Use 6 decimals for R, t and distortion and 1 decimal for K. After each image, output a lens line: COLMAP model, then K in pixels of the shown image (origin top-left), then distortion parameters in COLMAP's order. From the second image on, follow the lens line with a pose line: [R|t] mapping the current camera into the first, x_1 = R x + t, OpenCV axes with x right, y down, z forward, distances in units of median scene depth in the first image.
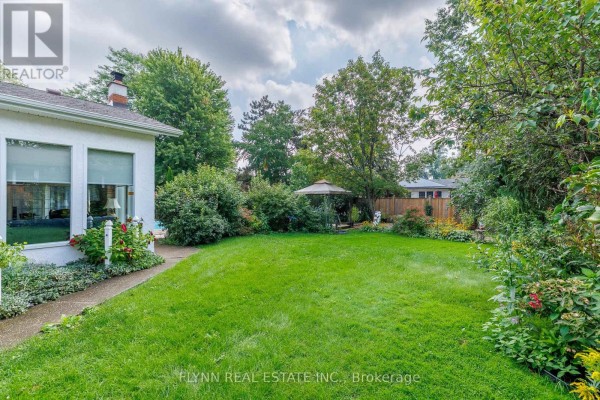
lens RADIAL K [[259.2, 0, 300.0], [0, 259.2, 200.0], [0, 0, 1]] dist [-0.000813, 0.000147]
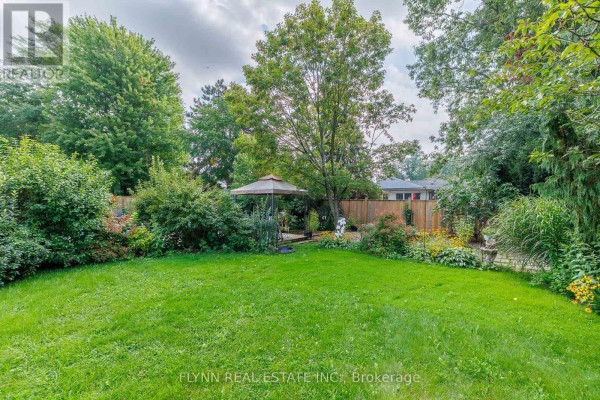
lens RADIAL K [[259.2, 0, 300.0], [0, 259.2, 200.0], [0, 0, 1]] dist [-0.000813, 0.000147]
pose [[0.997159, 0.001806, 0.075304, 0.114822], [-0.001041, 0.999947, -0.010196, 0.000913], [-0.075318, 0.010088, 0.997109, 0.252769]]
